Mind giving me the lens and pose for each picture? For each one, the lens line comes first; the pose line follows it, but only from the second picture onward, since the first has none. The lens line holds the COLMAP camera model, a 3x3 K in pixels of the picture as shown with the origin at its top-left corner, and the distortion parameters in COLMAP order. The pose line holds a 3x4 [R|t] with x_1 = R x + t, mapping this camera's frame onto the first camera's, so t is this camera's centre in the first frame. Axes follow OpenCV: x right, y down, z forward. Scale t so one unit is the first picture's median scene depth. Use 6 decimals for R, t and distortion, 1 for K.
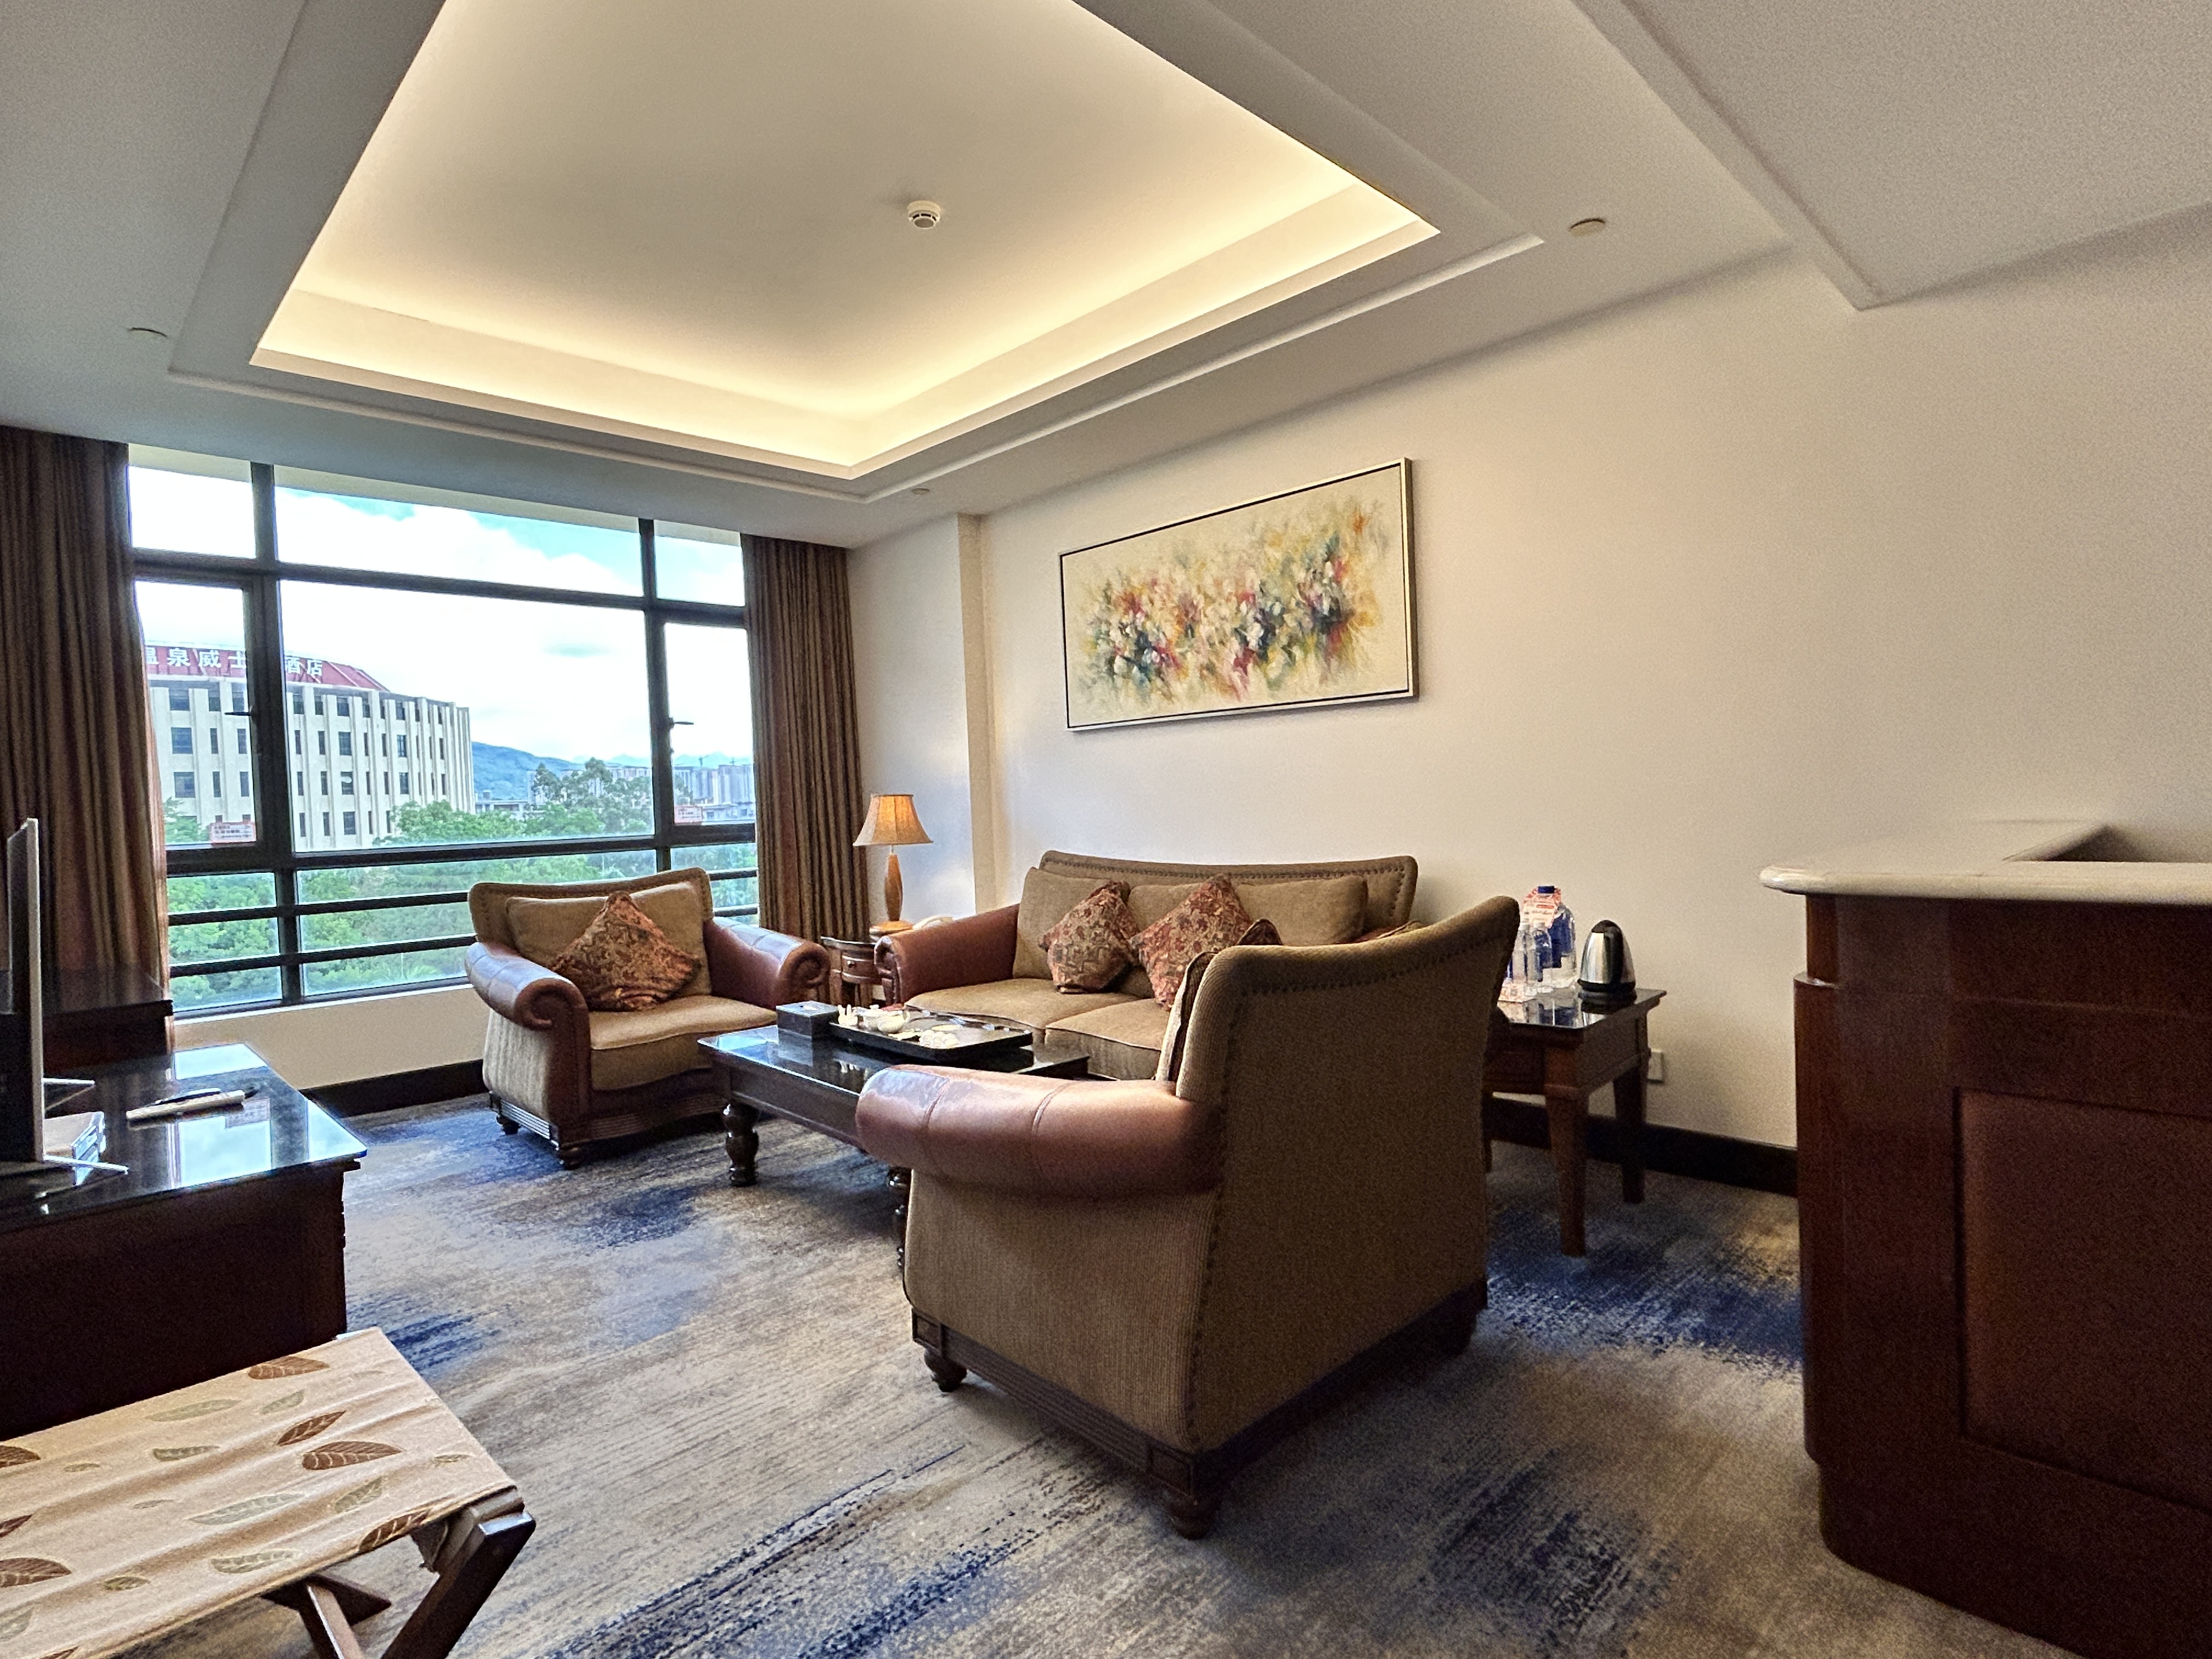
lens RADIAL K [[1112.7, 0, 1113.6], [0, 1112.7, 824.3], [0, 0, 1]] dist [-0.000399, 0.000122]
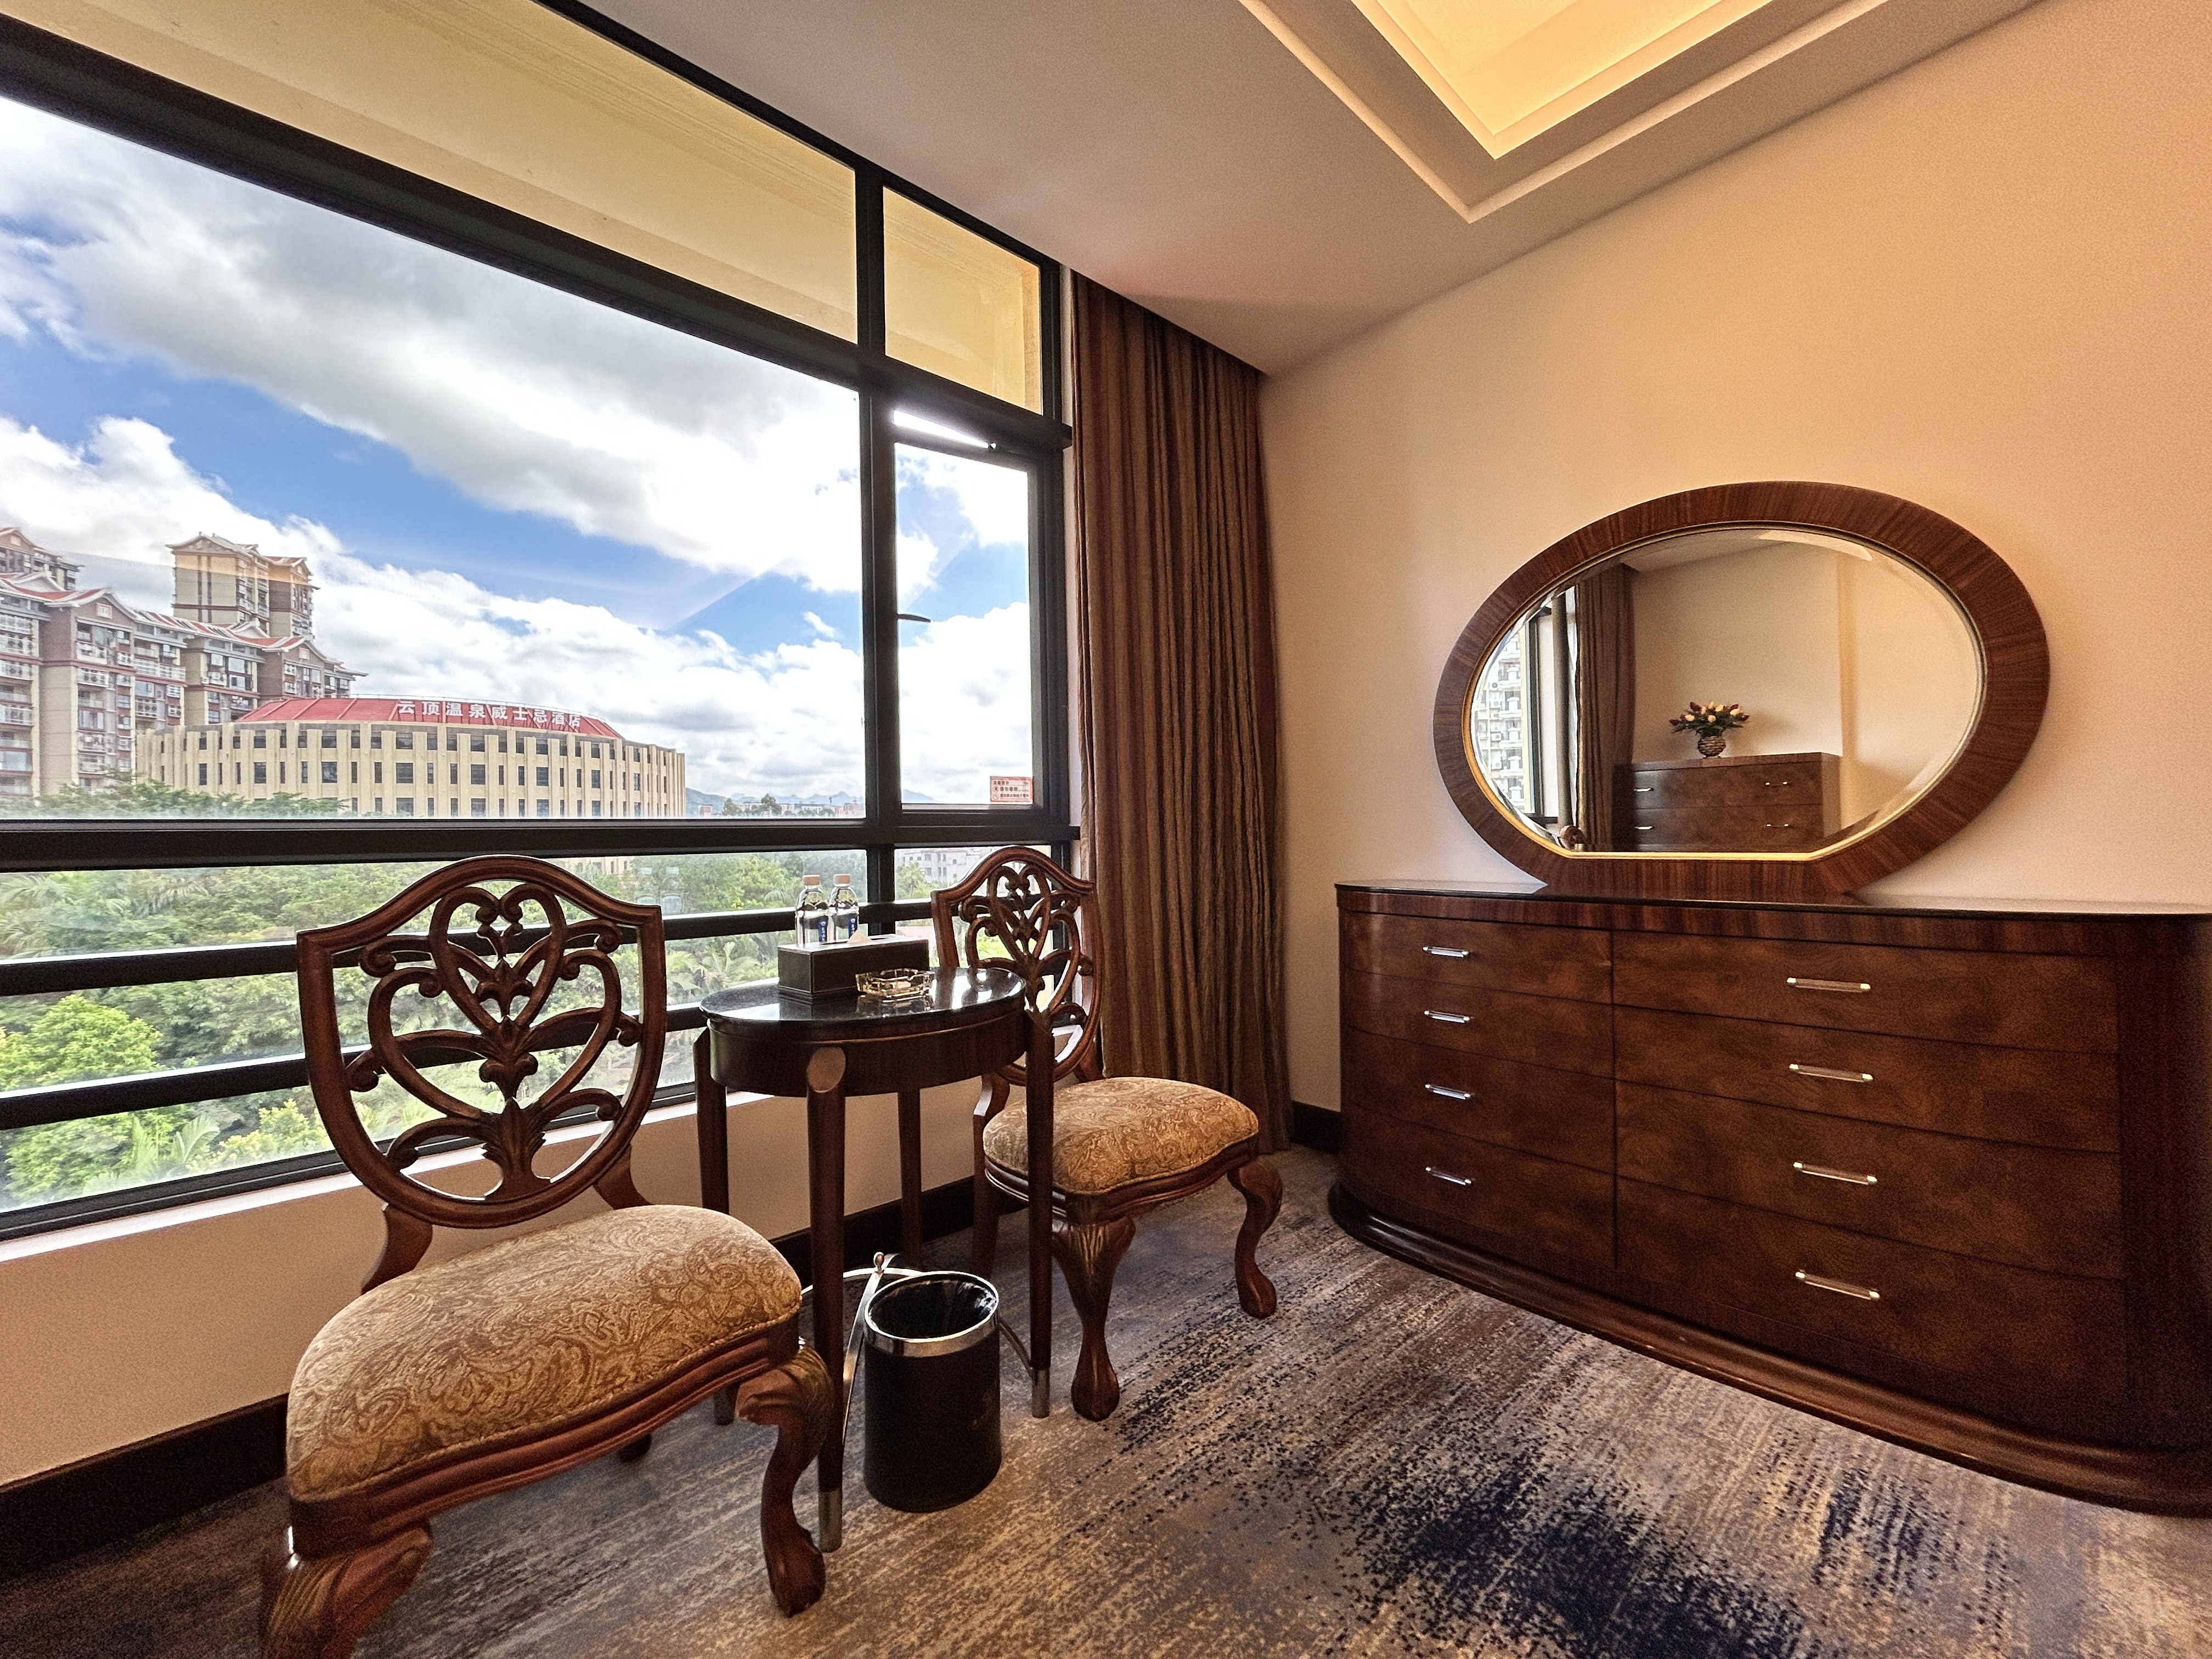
lens RADIAL K [[888.6, 0, 1107.4], [0, 888.6, 830.6], [0, 0, 1]] dist [0.001507, -0.000566]
pose [[0.996367, 0.024283, -0.081623, -0.500210], [-0.026571, 0.999281, -0.027061, 0.041014], [0.080908, 0.029131, 0.996296, 1.120343]]
